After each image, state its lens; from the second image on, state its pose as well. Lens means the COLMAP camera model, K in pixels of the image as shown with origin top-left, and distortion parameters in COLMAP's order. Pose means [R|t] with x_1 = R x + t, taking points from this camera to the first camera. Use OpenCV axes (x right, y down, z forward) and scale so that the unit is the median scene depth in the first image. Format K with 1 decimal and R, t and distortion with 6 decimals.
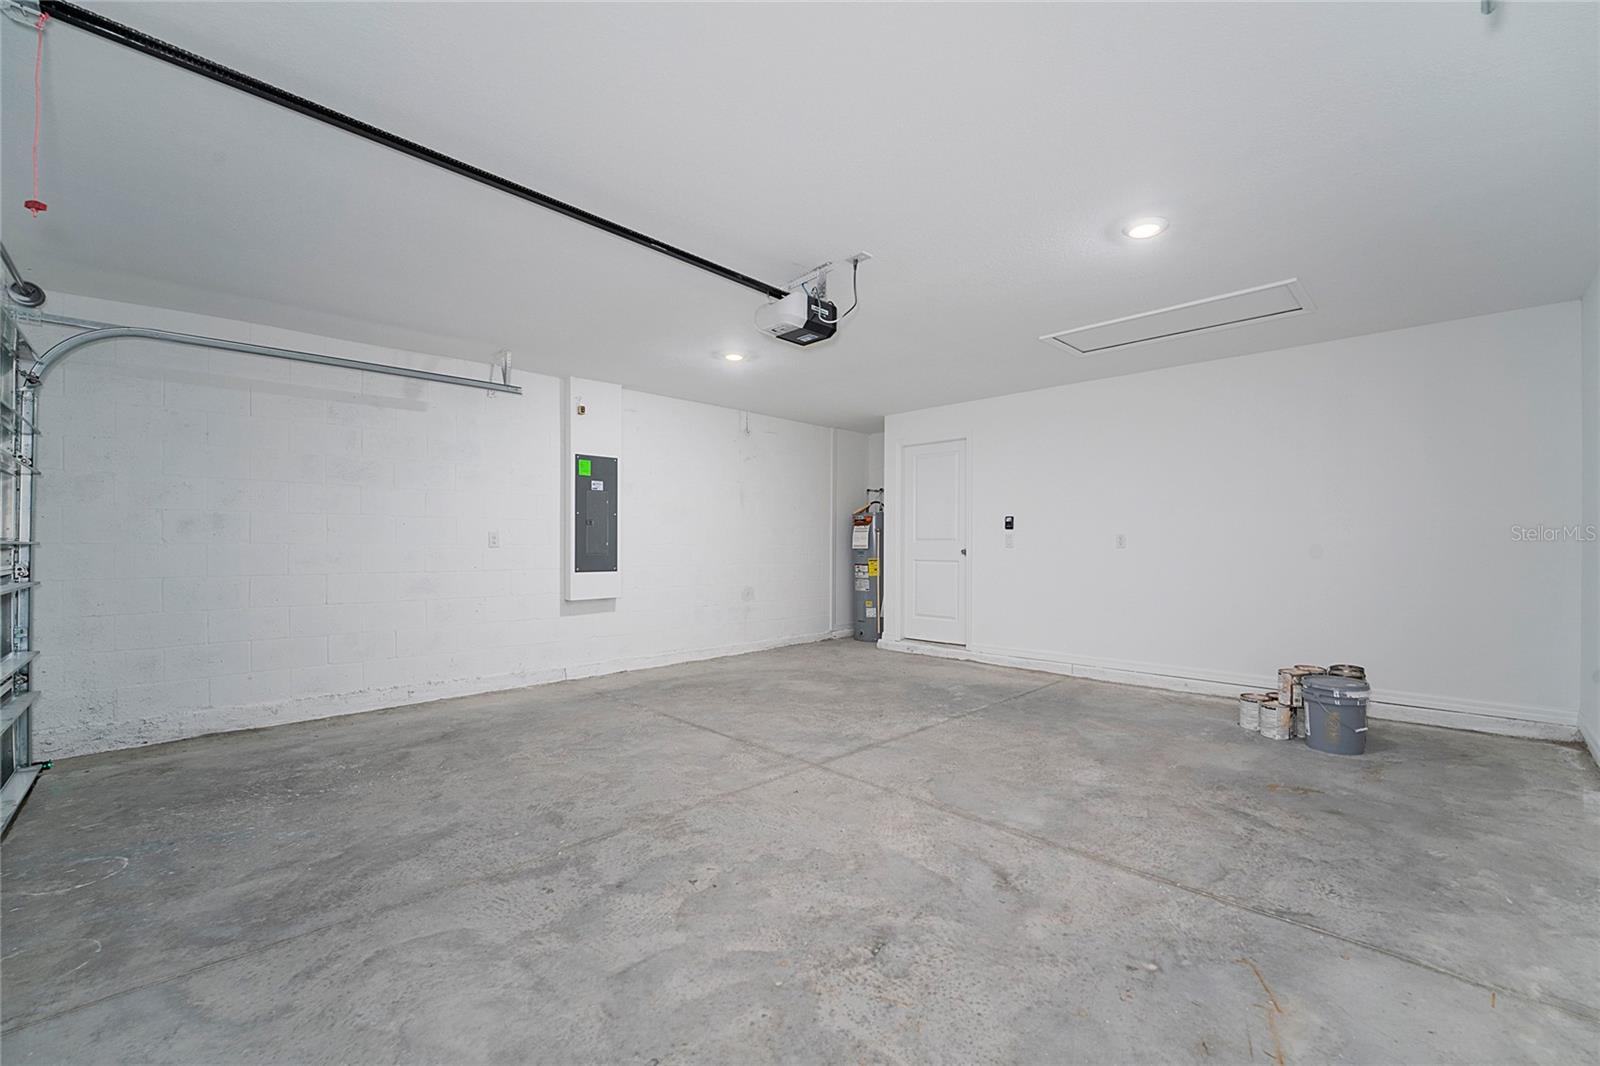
lens RADIAL K [[642.9, 0, 802.0], [0, 642.9, 537.9], [0, 0, 1]] dist [0.003501, -0.001186]
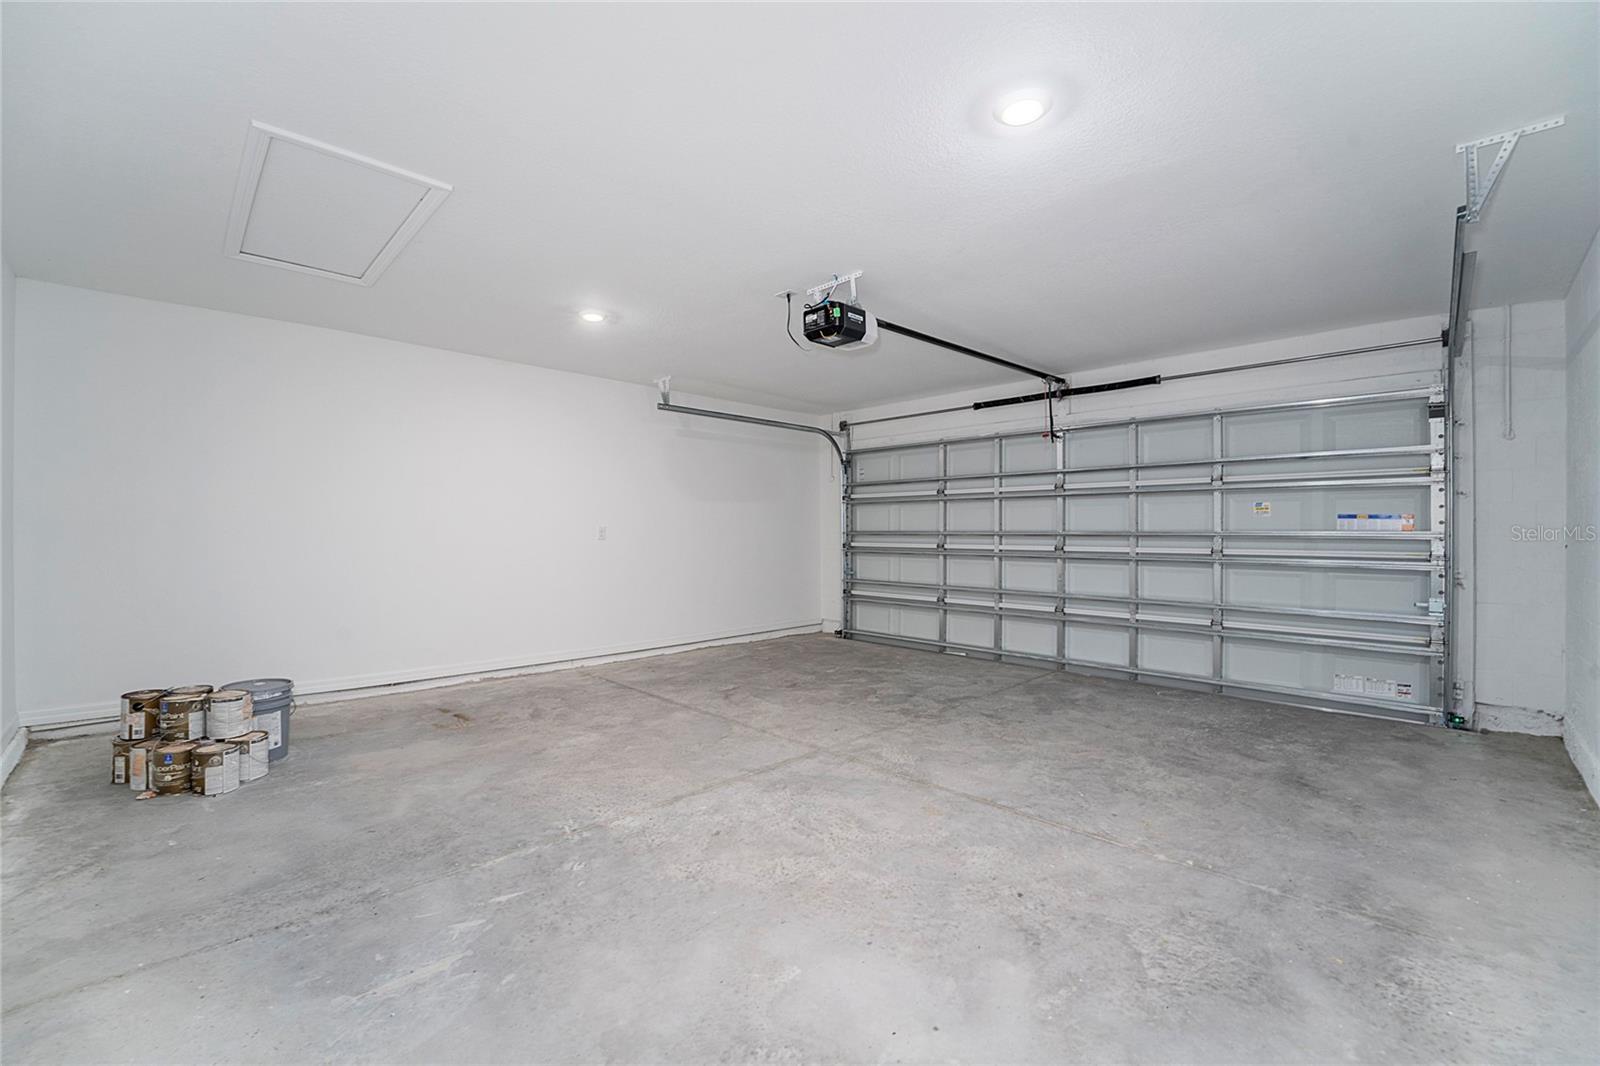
lens RADIAL K [[642.9, 0, 798.0], [0, 642.9, 532.3], [0, 0, 1]] dist [0.003501, -0.001186]
pose [[-0.999941, -0.001653, -0.010770, 0.072078], [-0.001557, 0.999959, -0.008964, 0.013399], [0.010785, -0.008947, -0.999902, 2.024353]]
